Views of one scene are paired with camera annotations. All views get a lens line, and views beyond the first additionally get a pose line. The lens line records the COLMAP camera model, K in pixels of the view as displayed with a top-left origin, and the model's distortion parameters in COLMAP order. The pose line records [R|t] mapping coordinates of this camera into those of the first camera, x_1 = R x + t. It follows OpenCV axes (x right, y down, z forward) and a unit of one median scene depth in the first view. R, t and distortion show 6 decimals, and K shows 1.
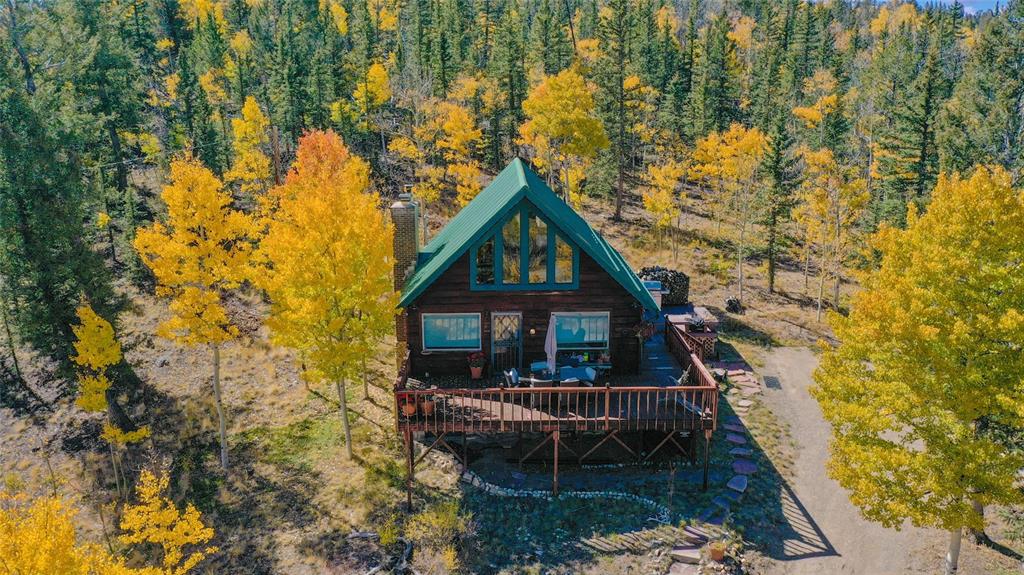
lens RADIAL K [[815.8, 0, 512.3], [0, 815.8, 285.5], [0, 0, 1]] dist [0.010126, -0.003572]
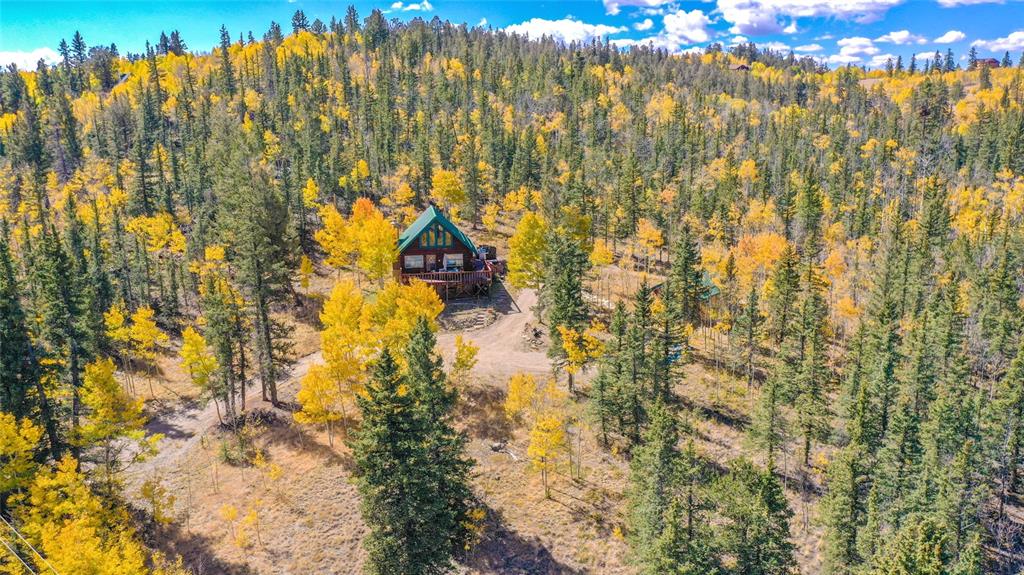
lens RADIAL K [[815.8, 0, 509.9], [0, 815.8, 286.1], [0, 0, 1]] dist [0.010126, -0.003572]
pose [[0.992636, -0.031130, 0.117070, -0.080482], [0.034352, 0.999082, -0.025609, 0.252407], [-0.116165, 0.029442, 0.992793, -2.282912]]
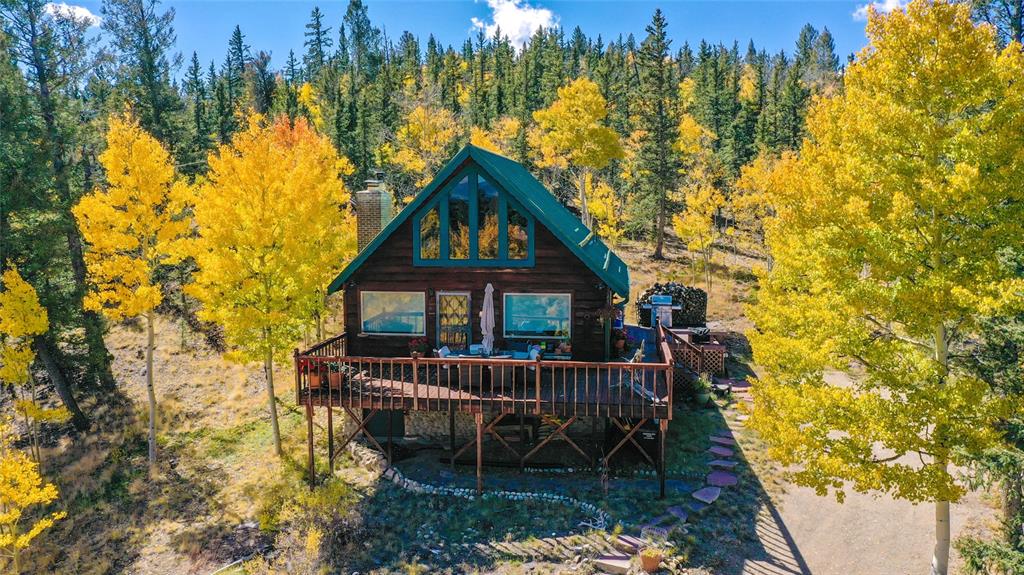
lens RADIAL K [[815.8, 0, 511.6], [0, 815.8, 288.5], [0, 0, 1]] dist [0.010126, -0.003572]
pose [[0.988724, 0.018190, -0.148642, 0.187130], [-0.037401, 0.991135, -0.127488, 0.139824], [0.145005, 0.131610, 0.980639, 0.145782]]
